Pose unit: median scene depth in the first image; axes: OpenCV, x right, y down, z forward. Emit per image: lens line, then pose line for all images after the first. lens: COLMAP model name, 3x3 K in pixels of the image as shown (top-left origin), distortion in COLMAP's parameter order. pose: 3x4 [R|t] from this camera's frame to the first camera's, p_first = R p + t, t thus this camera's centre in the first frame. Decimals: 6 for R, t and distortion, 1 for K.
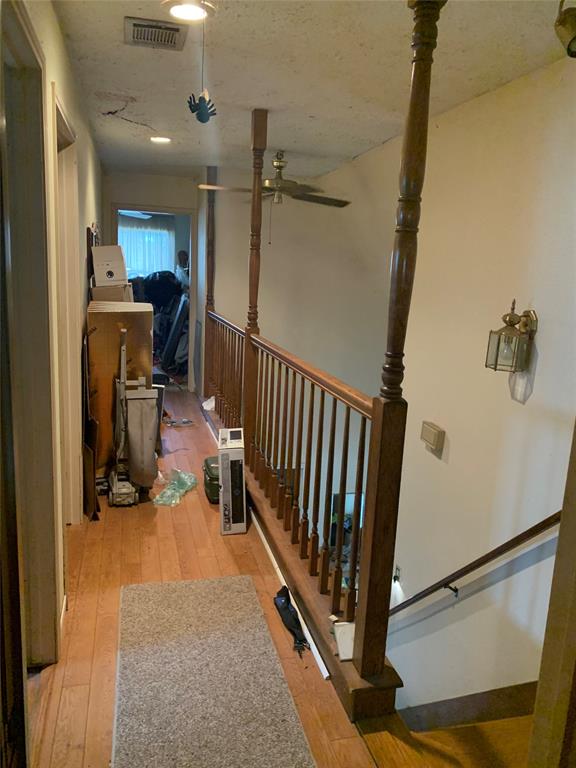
lens RADIAL K [[591.2, 0, 300.3], [0, 591.2, 390.3], [0, 0, 1]] dist [0.052863, -0.060687]
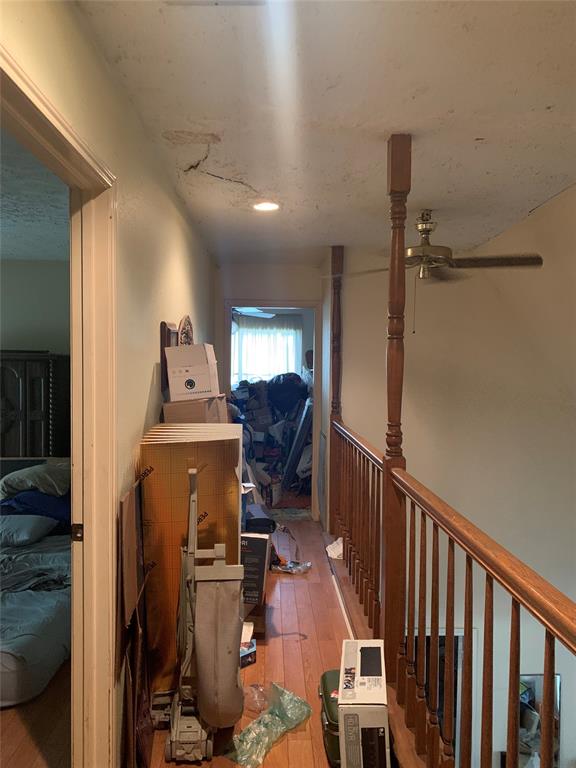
lens RADIAL K [[584.1, 0, 288.0], [0, 584.1, 384.0], [0, 0, 1]] dist [0.093305, -0.096435]
pose [[0.969031, -0.034508, -0.244518, -0.027991], [-0.007826, 0.985398, -0.170084, -0.061847], [0.246817, 0.166730, 0.954611, 0.287970]]
